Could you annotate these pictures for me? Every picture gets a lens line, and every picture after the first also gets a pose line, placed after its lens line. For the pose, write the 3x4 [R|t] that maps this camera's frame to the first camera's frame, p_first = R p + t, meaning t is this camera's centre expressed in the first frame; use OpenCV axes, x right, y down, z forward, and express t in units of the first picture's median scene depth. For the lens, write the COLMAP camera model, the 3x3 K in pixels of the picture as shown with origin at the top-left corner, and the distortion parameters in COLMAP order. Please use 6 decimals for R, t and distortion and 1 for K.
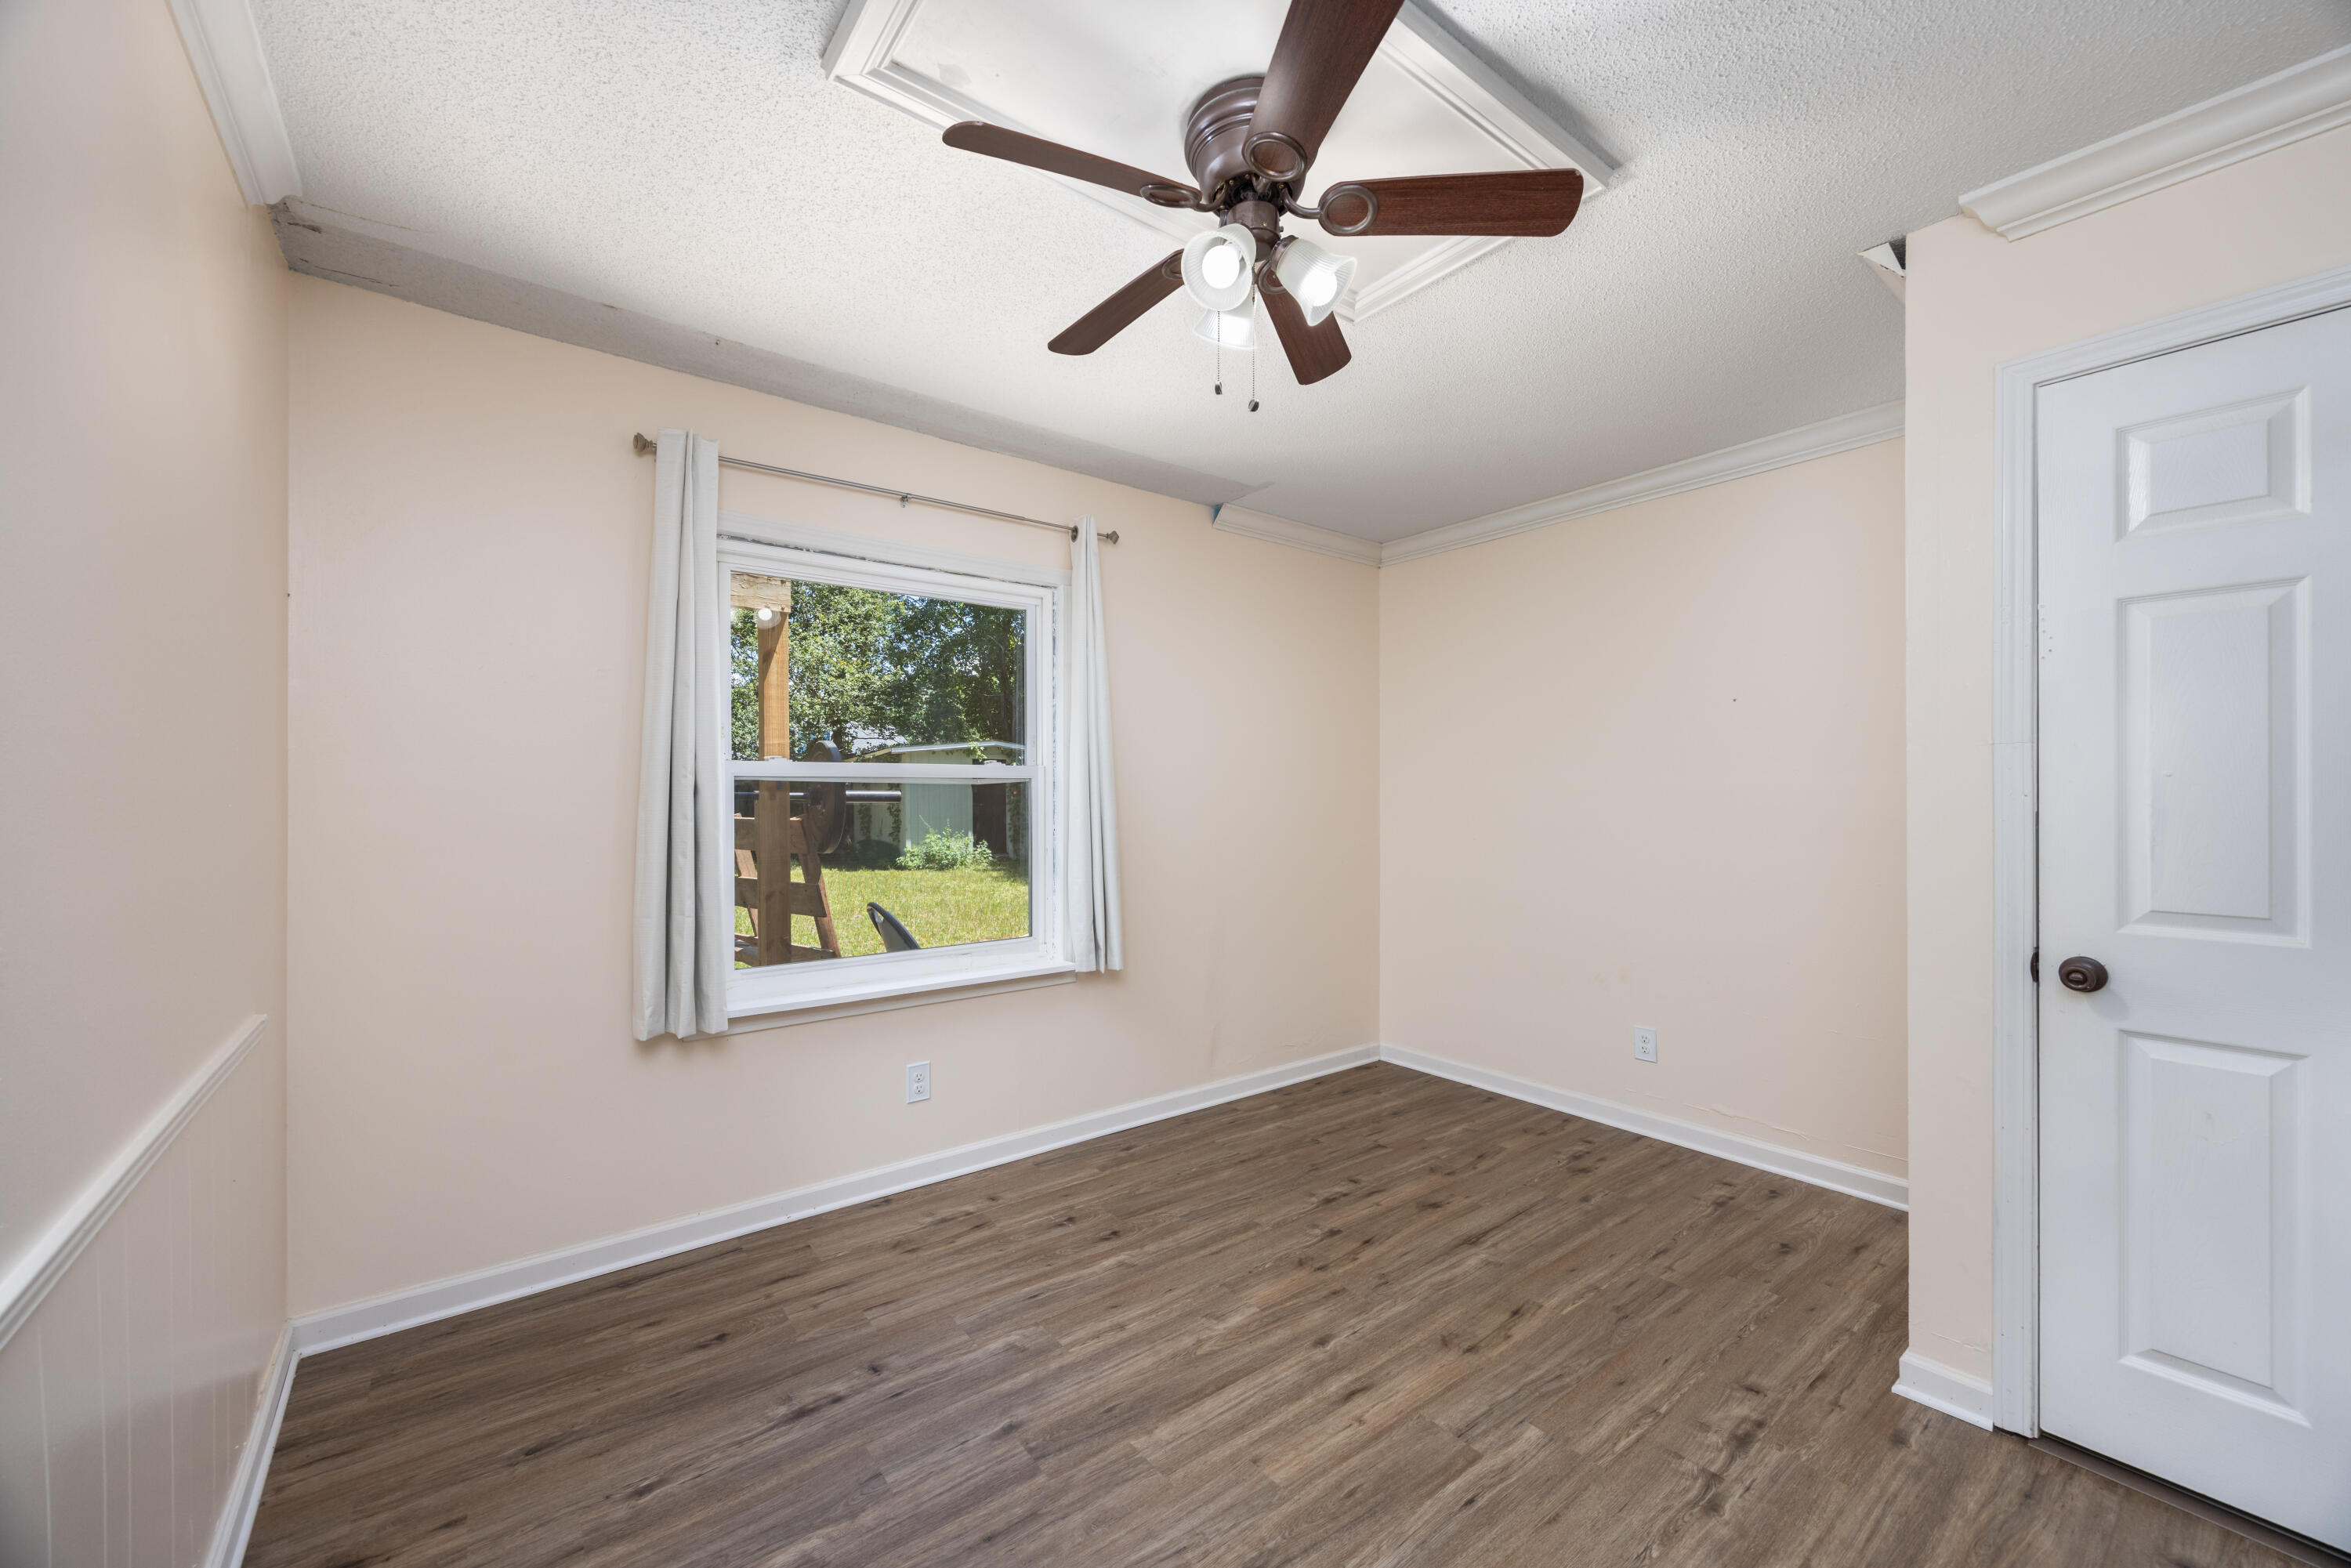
lens RADIAL K [[920.1, 0, 1178.6], [0, 920.1, 793.8], [0, 0, 1]] dist [-0.001739, 0.000043]
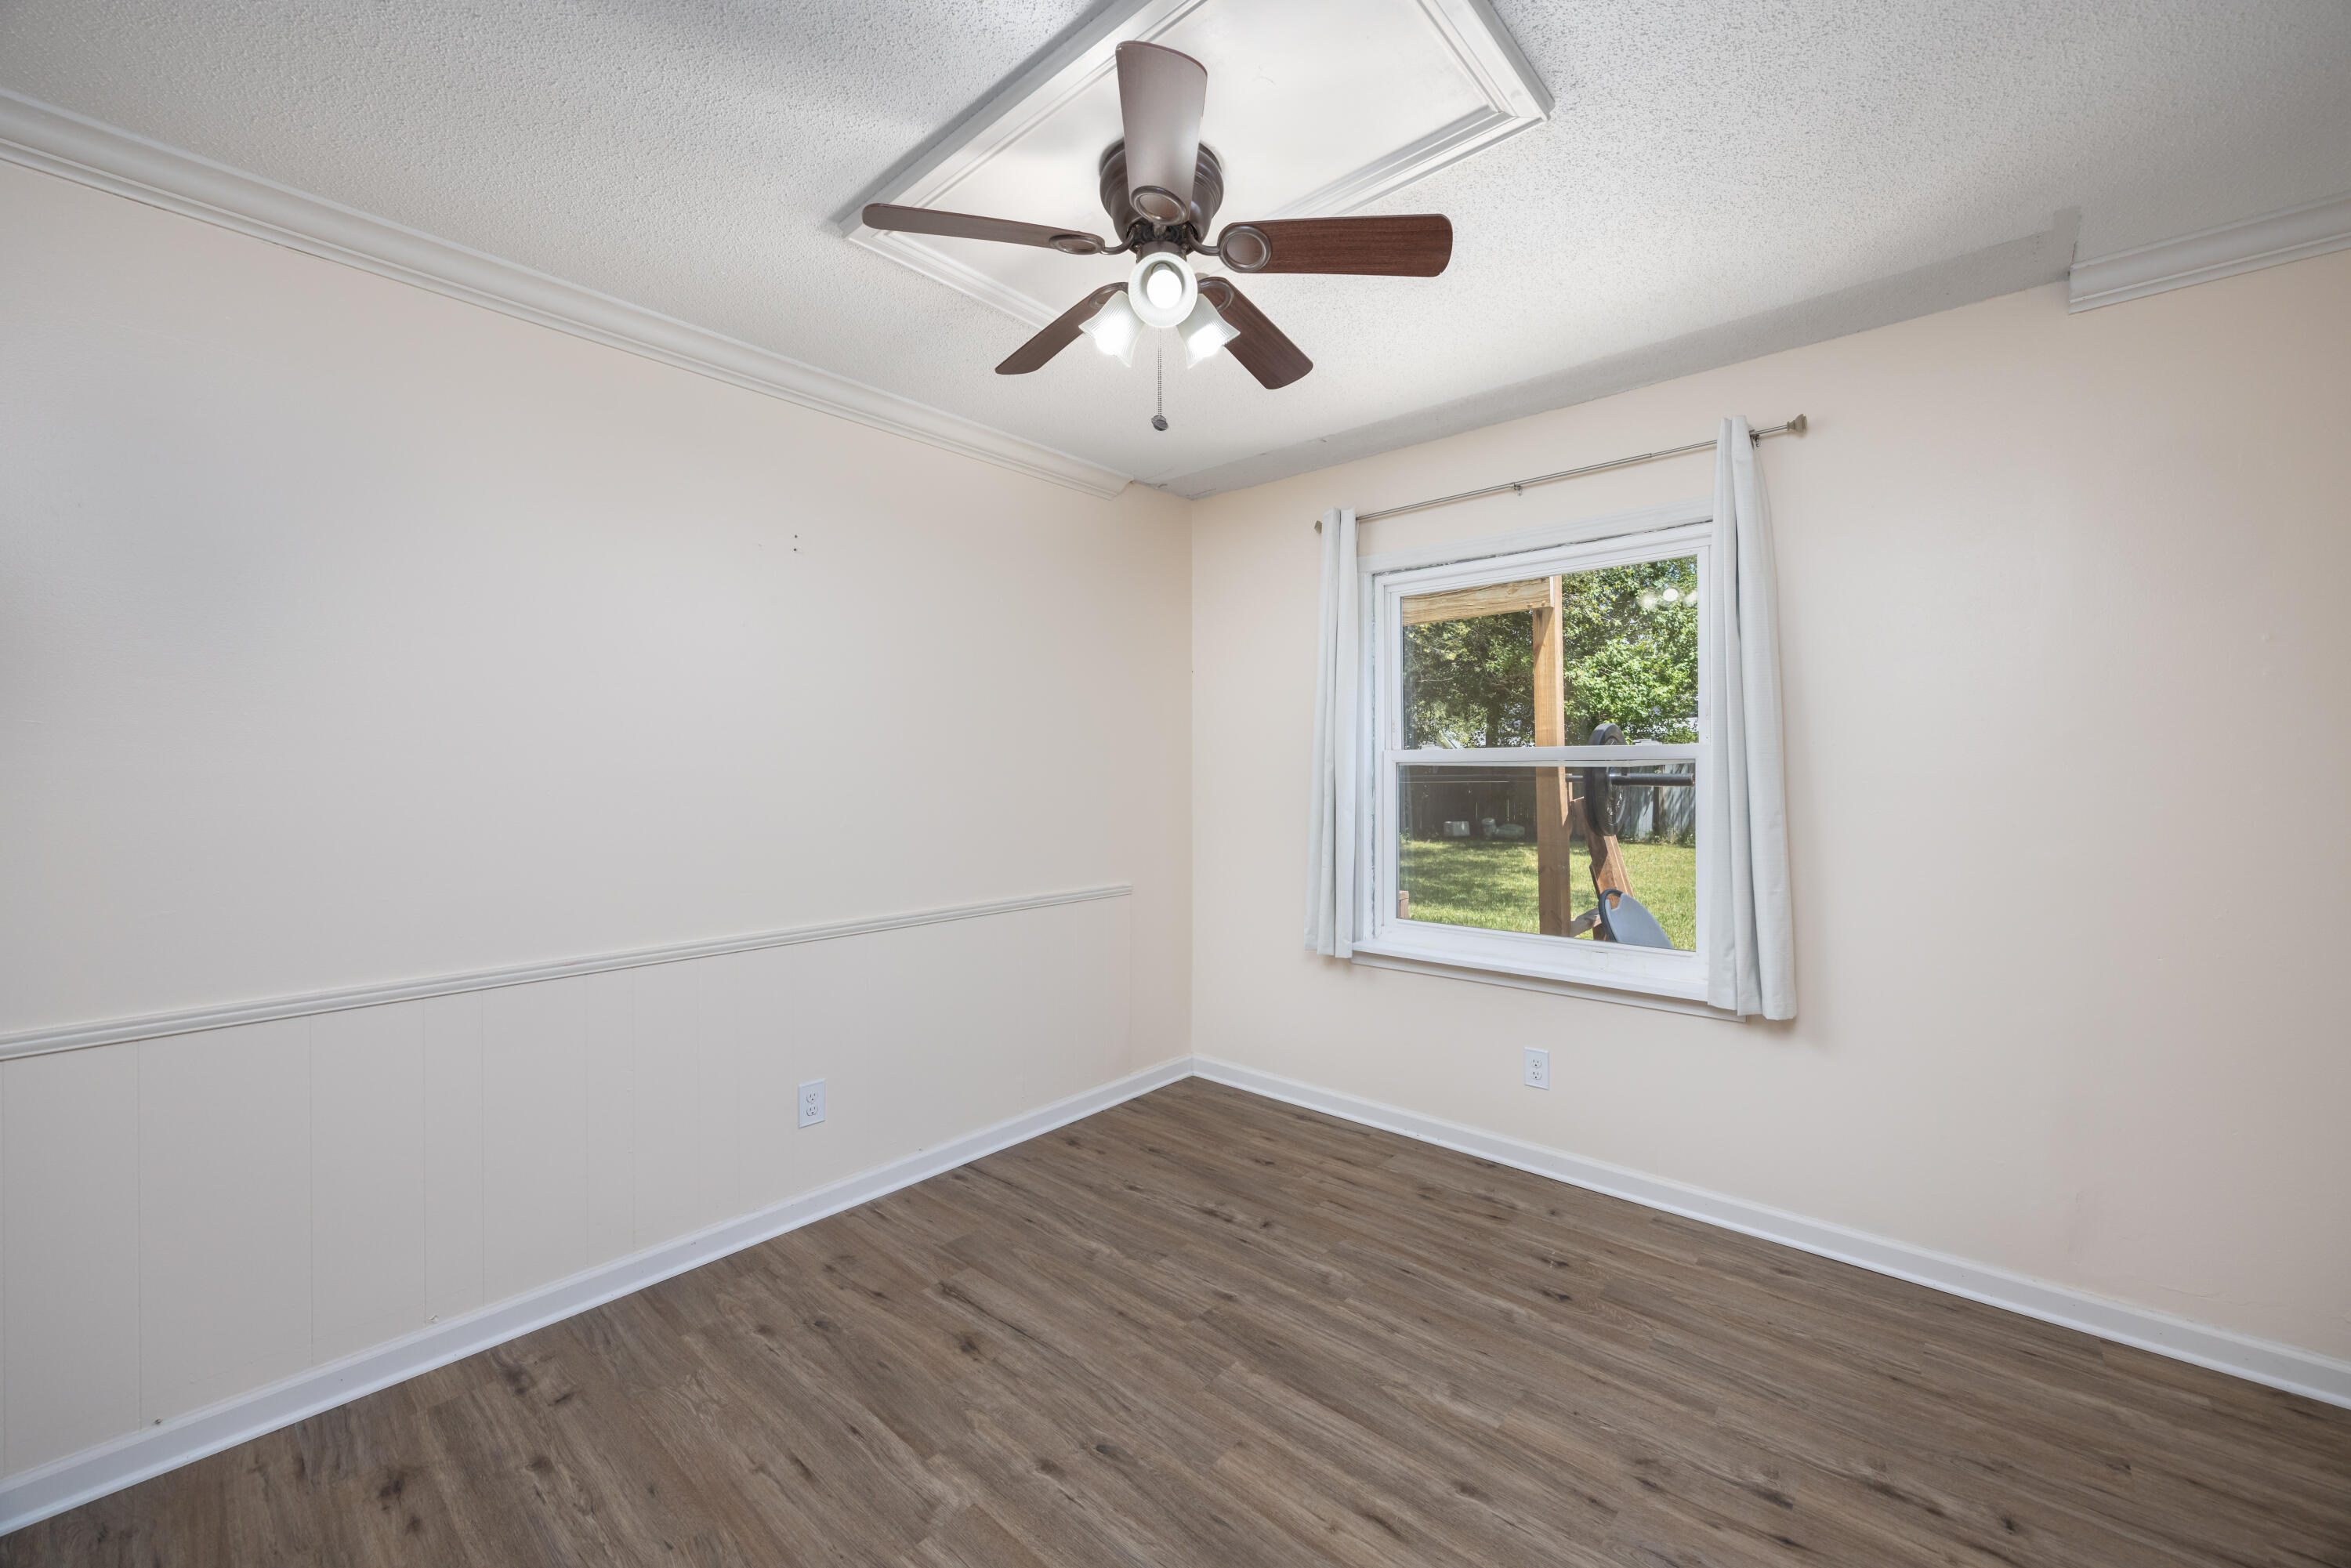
lens RADIAL K [[909.4, 0, 1170.7], [0, 909.4, 774.2], [0, 0, 1]] dist [-0.001608, -0.000023]
pose [[0.172799, 0.001242, -0.984956, 0.808040], [-0.000619, 0.999999, 0.001152, -0.006685], [0.984957, 0.000410, 0.172799, 0.579981]]
